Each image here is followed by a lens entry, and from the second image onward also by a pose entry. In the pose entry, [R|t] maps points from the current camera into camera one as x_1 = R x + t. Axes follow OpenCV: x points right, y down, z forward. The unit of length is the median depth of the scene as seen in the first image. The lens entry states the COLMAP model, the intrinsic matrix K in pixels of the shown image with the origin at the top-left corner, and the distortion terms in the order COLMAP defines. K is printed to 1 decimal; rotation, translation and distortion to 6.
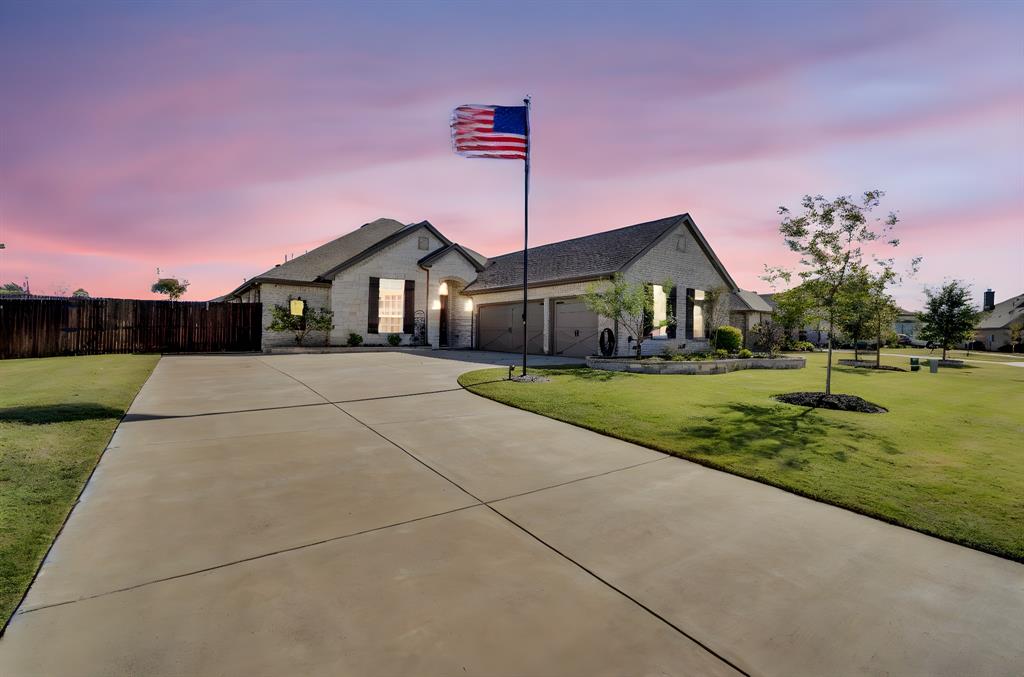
lens RADIAL K [[452.1, 0, 504.7], [0, 452.1, 330.1], [0, 0, 1]] dist [-0.002270, -0.000216]
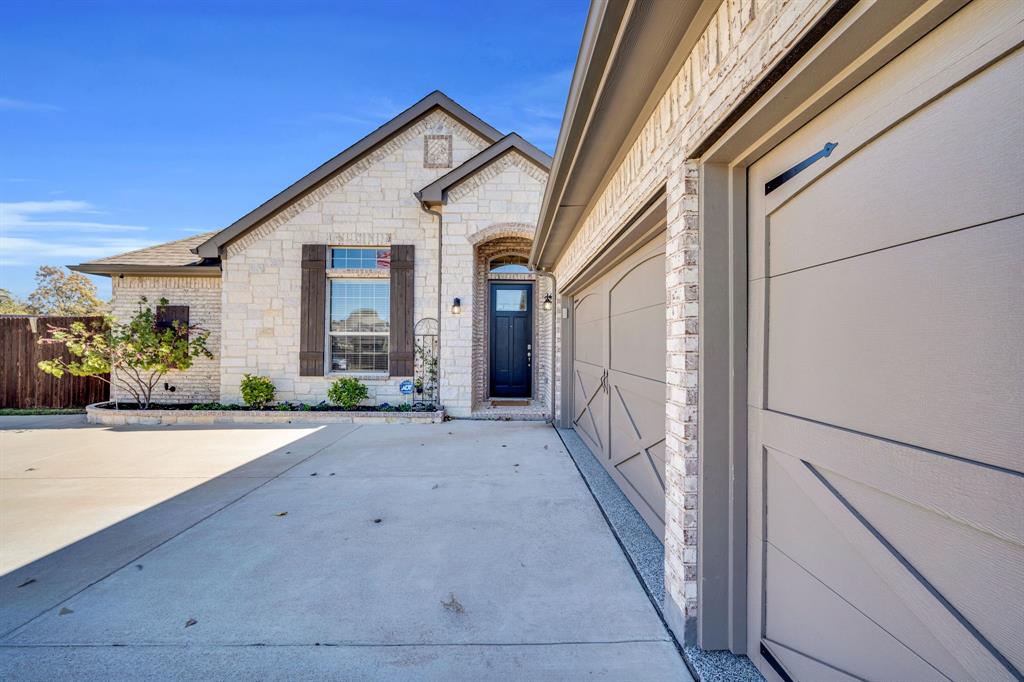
lens RADIAL K [[458.2, 0, 511.3], [0, 458.2, 339.1], [0, 0, 1]] dist [-0.002328, -0.000679]
pose [[0.821040, -0.016656, -0.570628, 0.121135], [0.011265, 0.999852, -0.012976, -0.021395], [0.570759, 0.004226, 0.821106, 0.824497]]
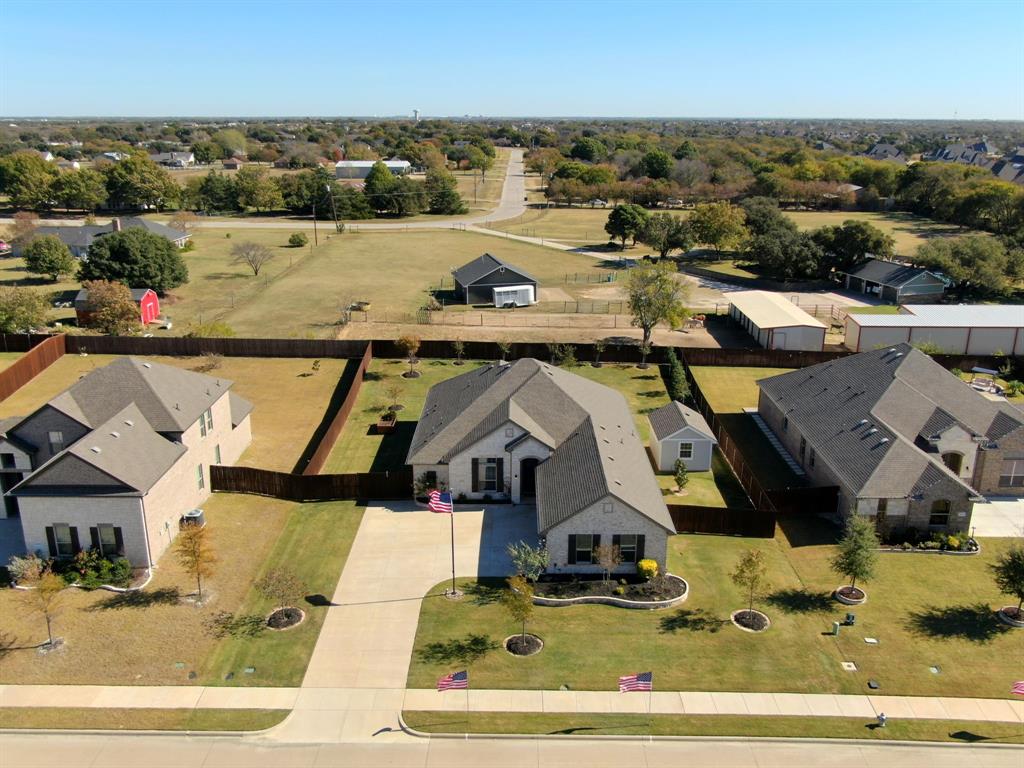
lens RADIAL K [[884.2, 0, 512.0], [0, 884.2, 384.0], [0, 0, 1]] dist [-0.013312, 0.001680]
pose [[0.809434, 0.160449, -0.564865, 1.585272], [0.020180, 0.953777, 0.299836, -1.358344], [0.586864, -0.254097, 0.768782, -1.250370]]
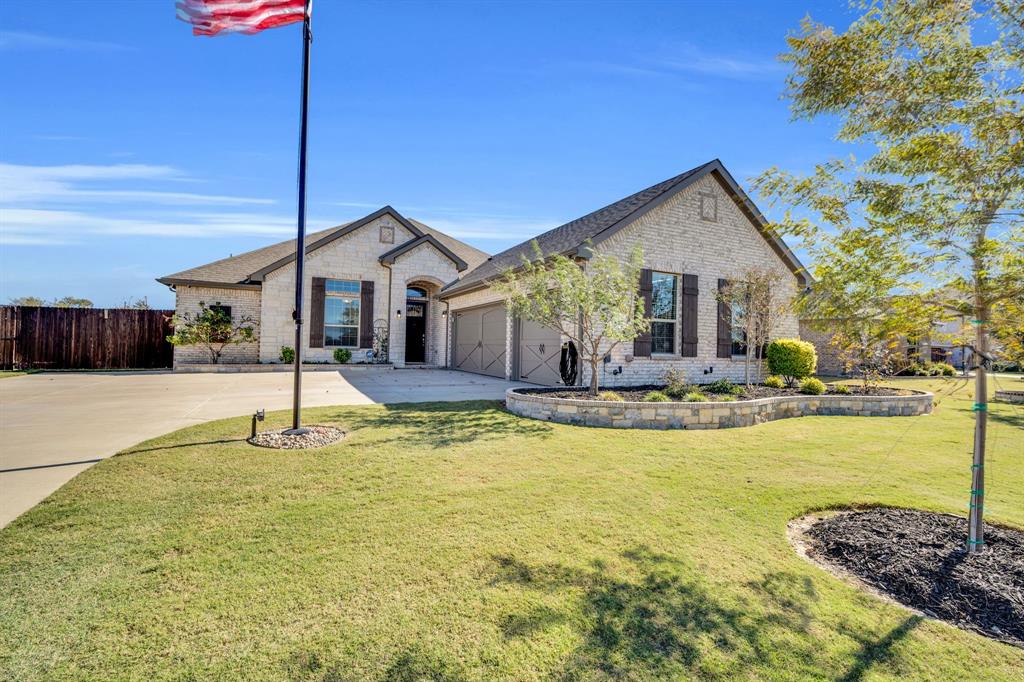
lens RADIAL K [[458.2, 0, 511.3], [0, 458.2, 339.1], [0, 0, 1]] dist [-0.002328, -0.000679]
pose [[0.985175, 0.001050, -0.171547, 0.203527], [-0.003254, 0.999916, -0.012570, 0.001439], [0.171519, 0.012941, 0.985096, 0.287335]]
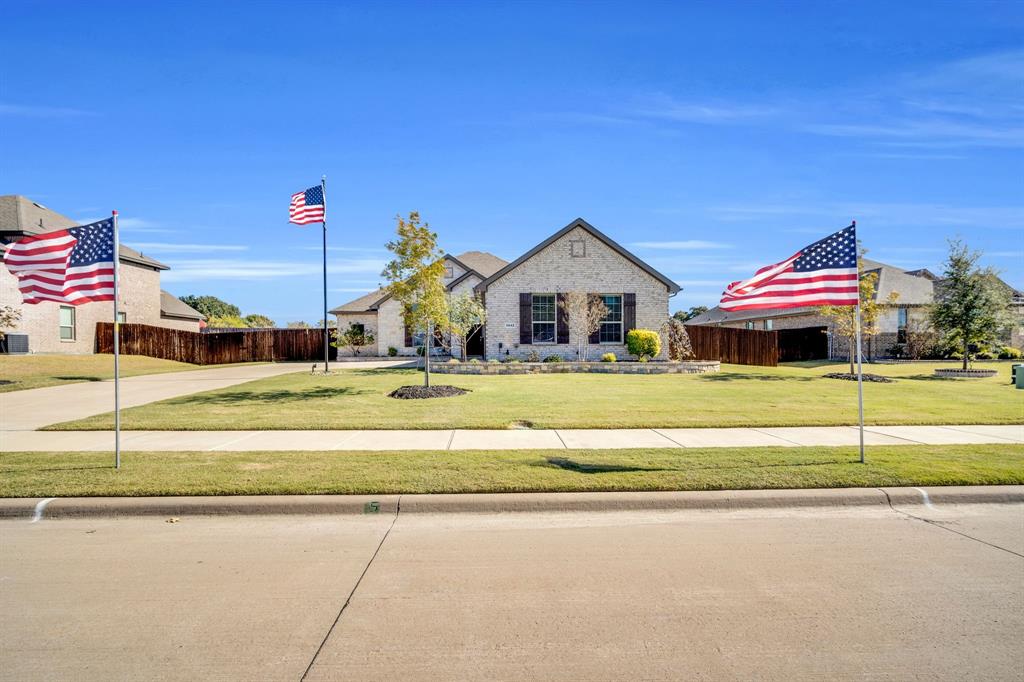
lens RADIAL K [[458.2, 0, 511.3], [0, 458.2, 339.1], [0, 0, 1]] dist [-0.002328, -0.000679]
pose [[0.840906, -0.033096, -0.540168, 0.737486], [0.022848, 0.999409, -0.025664, 0.027883], [0.540699, 0.009240, 0.841165, 0.052340]]
